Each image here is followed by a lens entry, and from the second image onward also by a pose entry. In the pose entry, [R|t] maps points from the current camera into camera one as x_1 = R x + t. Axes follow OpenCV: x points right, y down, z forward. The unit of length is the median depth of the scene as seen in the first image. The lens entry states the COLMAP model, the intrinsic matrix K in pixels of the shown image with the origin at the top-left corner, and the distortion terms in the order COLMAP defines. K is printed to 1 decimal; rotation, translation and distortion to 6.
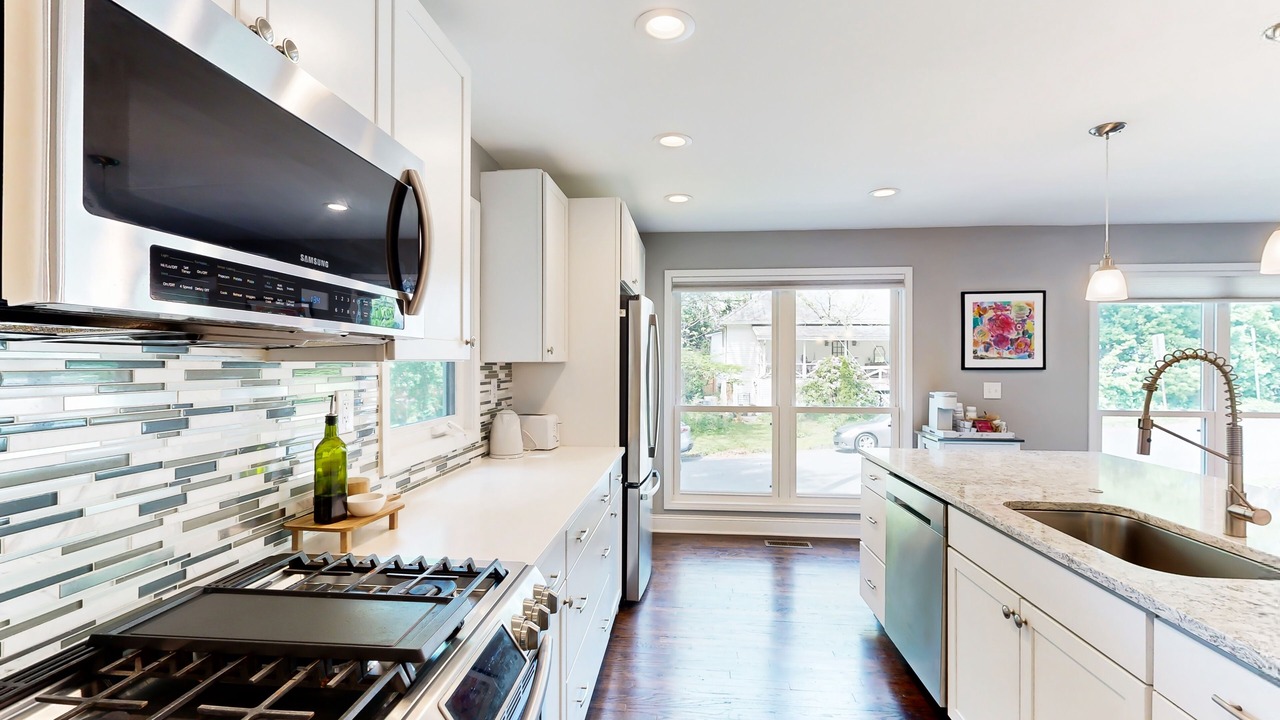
lens RADIAL K [[563.5, 0, 651.4], [0, 563.5, 363.9], [0, 0, 1]] dist [-0.002160, 0.000666]
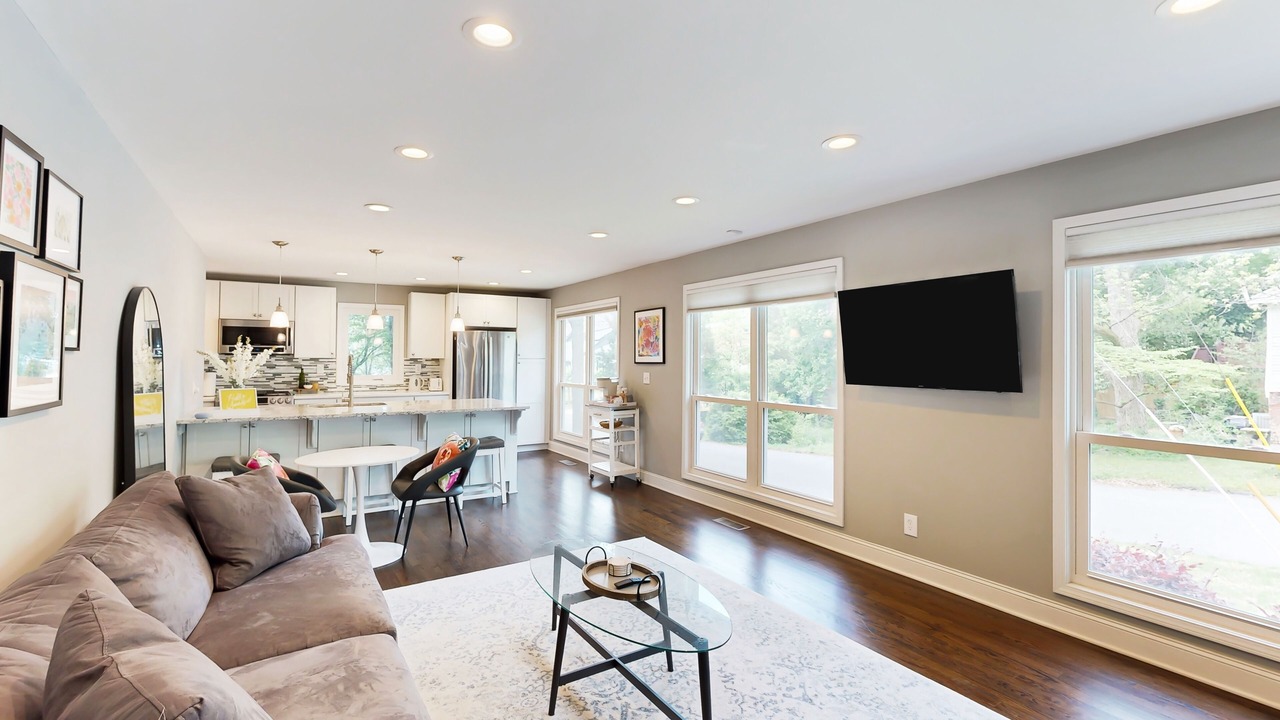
lens RADIAL K [[563.5, 0, 649.2], [0, 563.5, 344.8], [0, 0, 1]] dist [-0.002160, 0.000666]
pose [[0.605129, -0.017416, -0.795937, 1.775275], [-0.003588, 0.999691, -0.024603, -0.002787], [0.796119, 0.017743, 0.604880, 0.130249]]
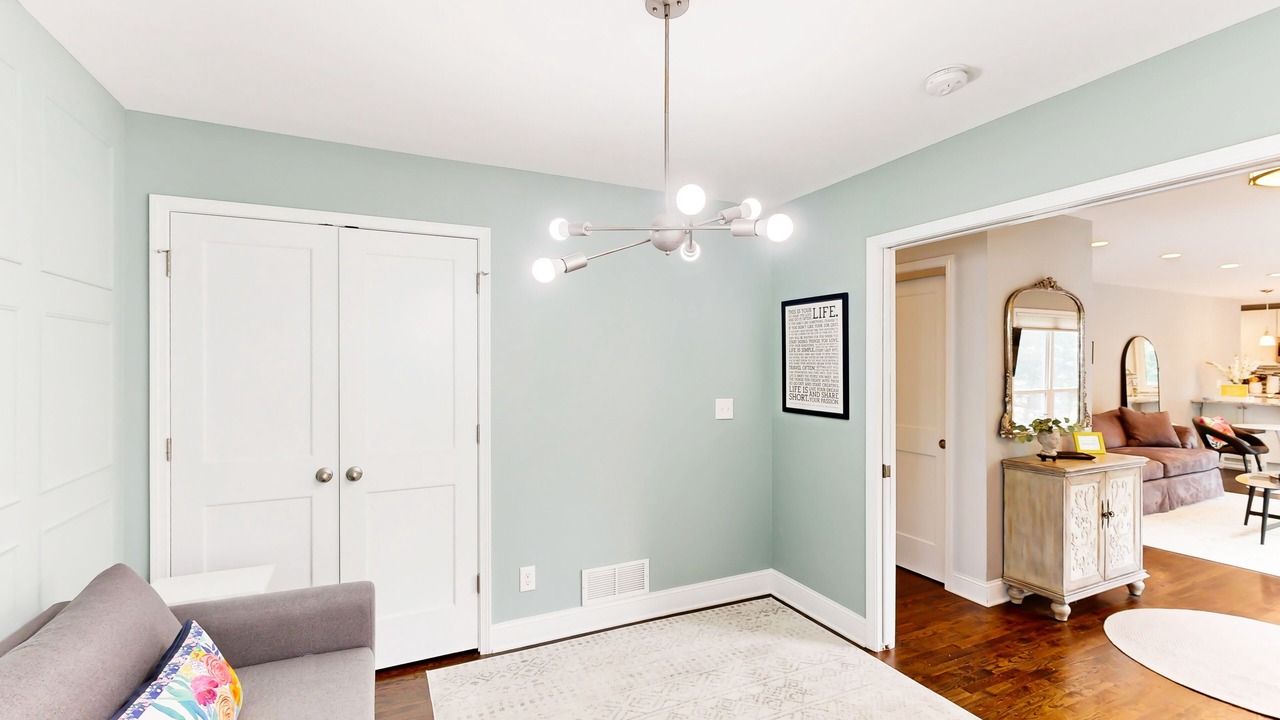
lens RADIAL K [[563.5, 0, 644.6], [0, 563.5, 364.9], [0, 0, 1]] dist [-0.002160, 0.000666]
pose [[-0.862678, 0.001040, -0.505752, 2.931024], [-0.000011, 0.999998, 0.002074, -0.008258], [0.505753, 0.001794, -0.862676, 0.740843]]
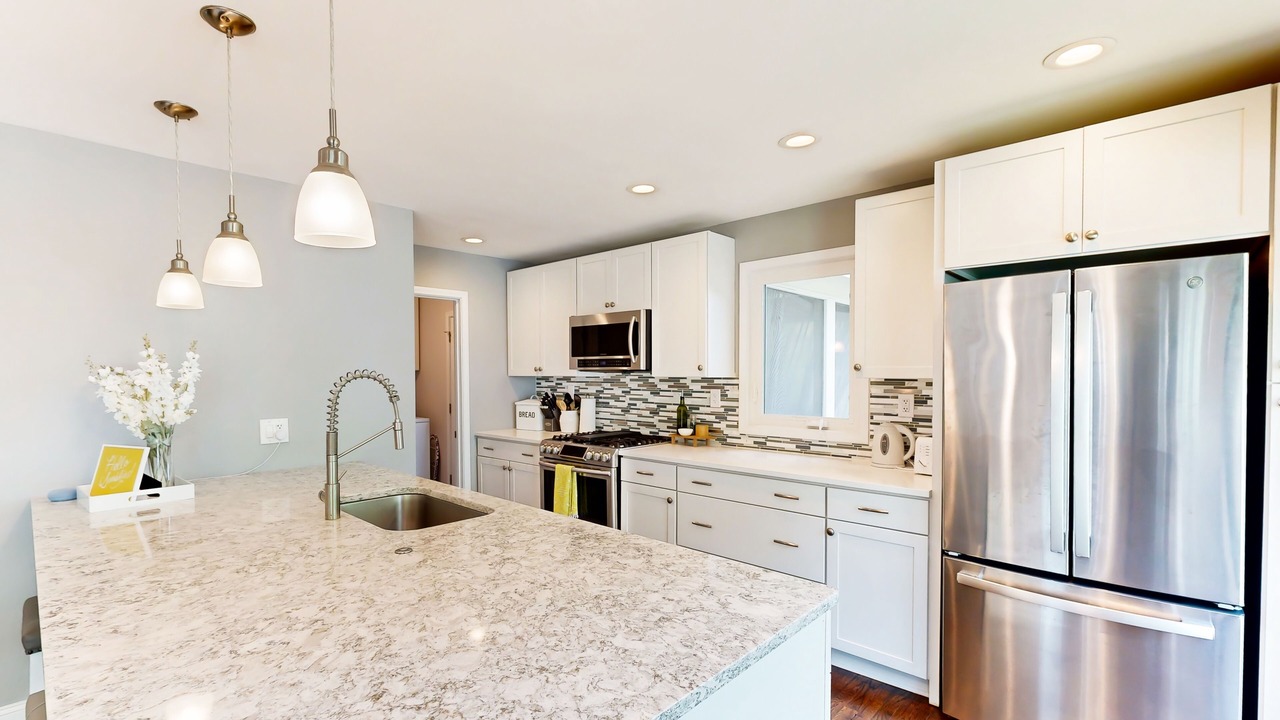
lens RADIAL K [[563.5, 0, 641.4], [0, 563.5, 381.9], [0, 0, 1]] dist [-0.002160, 0.000666]
pose [[-0.619324, 0.013156, -0.785025, 0.563382], [-0.000481, 0.999853, 0.017136, -0.008992], [0.785136, 0.010990, -0.619226, 0.830050]]
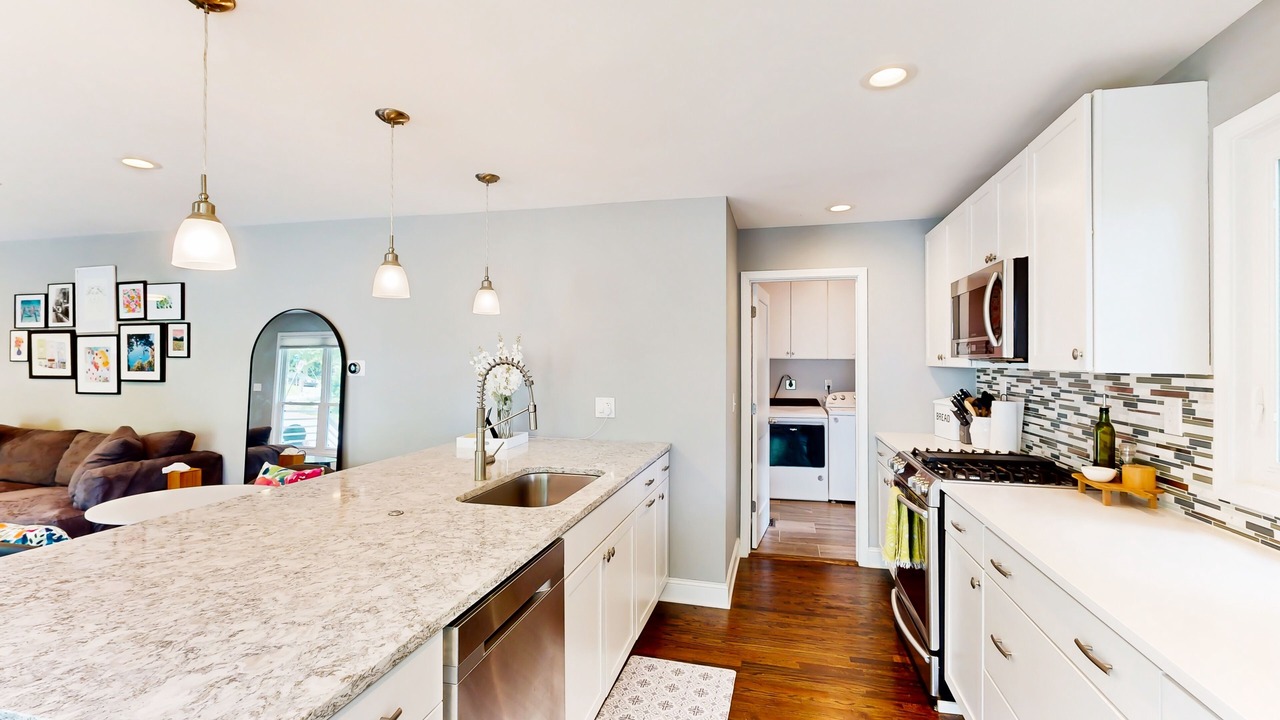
lens RADIAL K [[563.5, 0, 650.0], [0, 563.5, 354.3], [0, 0, 1]] dist [-0.002160, 0.000666]
pose [[-0.986375, -0.004734, 0.164444, 0.124334], [-0.006065, 0.999953, -0.007592, -0.010469], [-0.164401, -0.008486, -0.986357, 0.870251]]
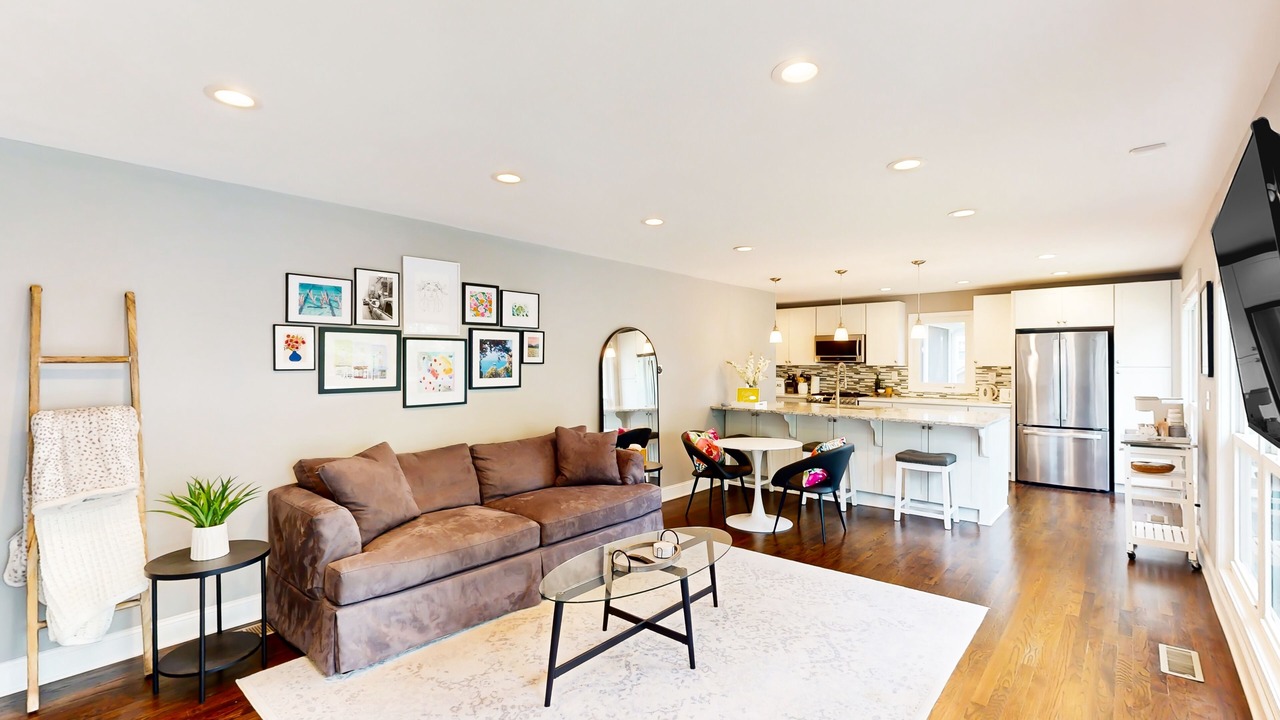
lens RADIAL K [[563.5, 0, 638.0], [0, 563.5, 360.7], [0, 0, 1]] dist [-0.002160, 0.000666]
pose [[-0.598910, -0.004414, -0.800804, 1.842064], [-0.002417, 0.999990, -0.003704, -0.009105], [0.800813, -0.000283, -0.598915, 0.819259]]
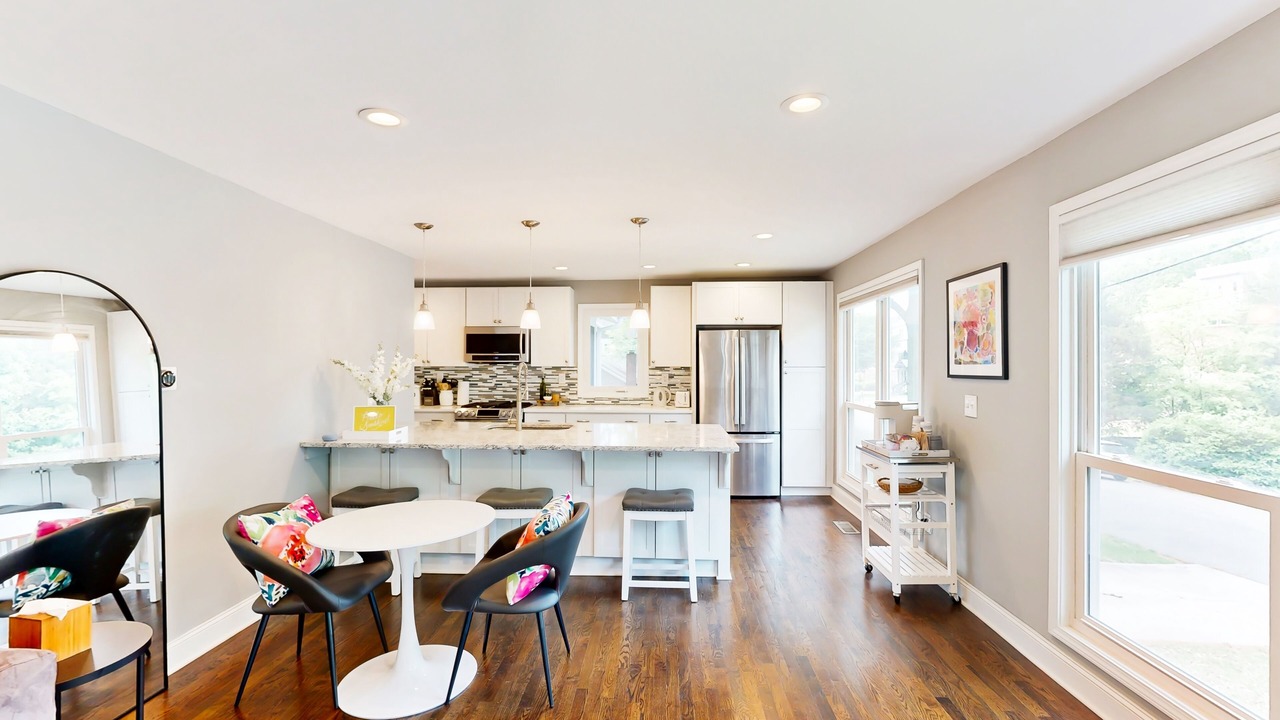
lens RADIAL K [[563.5, 0, 639.4], [0, 563.5, 360.6], [0, 0, 1]] dist [-0.002160, 0.000666]
pose [[0.026578, -0.005802, -0.999630, 1.352613], [-0.000860, 0.999983, -0.005827, -0.008667], [0.999646, 0.001015, 0.026572, 0.544075]]
